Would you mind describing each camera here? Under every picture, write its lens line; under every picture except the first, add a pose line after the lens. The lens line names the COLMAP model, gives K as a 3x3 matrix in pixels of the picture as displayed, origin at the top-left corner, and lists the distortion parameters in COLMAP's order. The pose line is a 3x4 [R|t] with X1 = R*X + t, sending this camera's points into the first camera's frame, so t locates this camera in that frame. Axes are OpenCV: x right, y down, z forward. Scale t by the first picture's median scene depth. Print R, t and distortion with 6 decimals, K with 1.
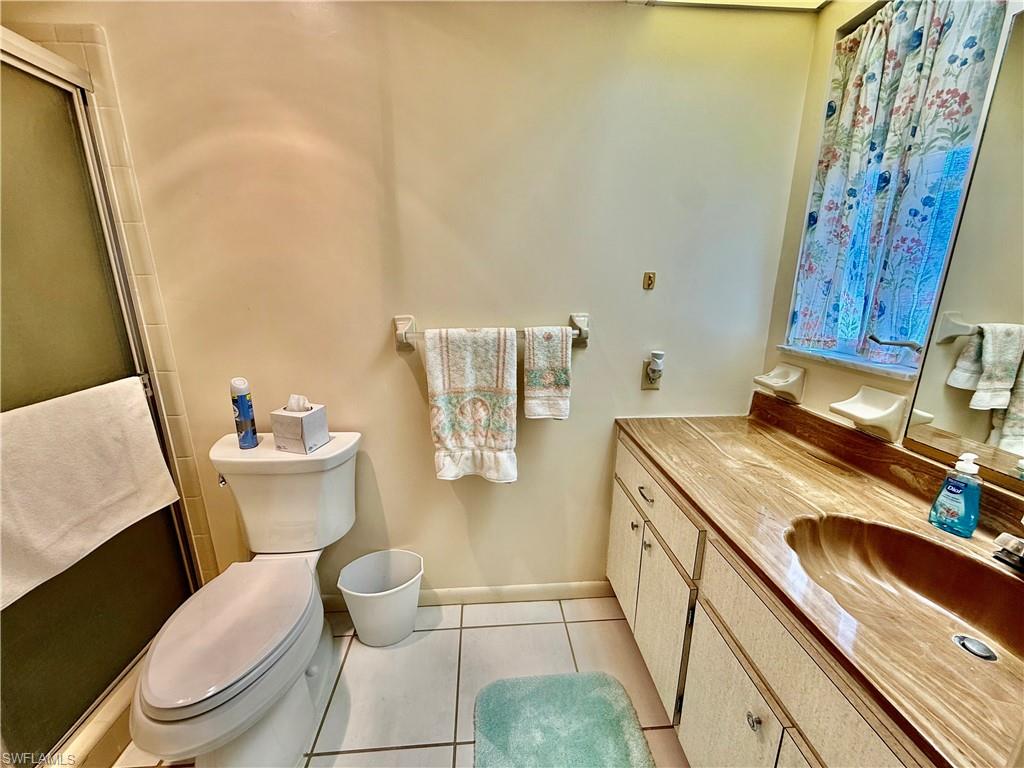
lens RADIAL K [[408.7, 0, 509.6], [0, 408.7, 383.2], [0, 0, 1]] dist [-0.000989, -0.000101]
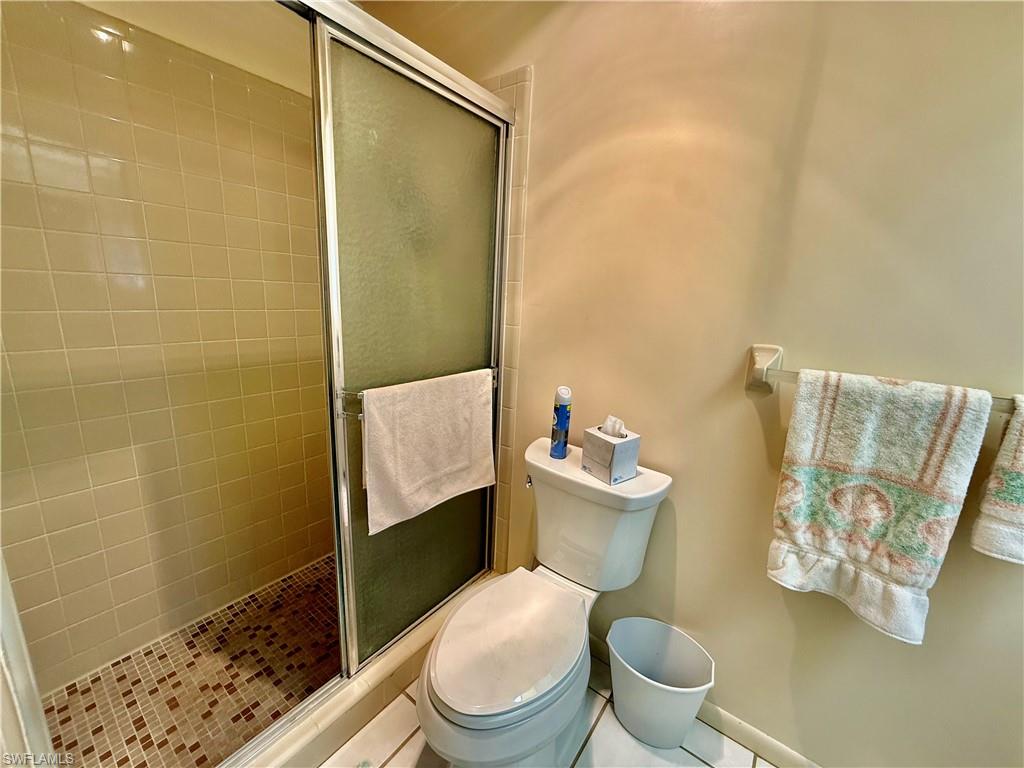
lens RADIAL K [[408.7, 0, 509.6], [0, 408.7, 383.2], [0, 0, 1]] dist [-0.000989, -0.000101]
pose [[0.752450, 0.182792, -0.632777, -0.133386], [-0.211251, 0.976940, 0.031007, -0.022663], [0.623853, 0.110344, 0.773713, 0.145163]]
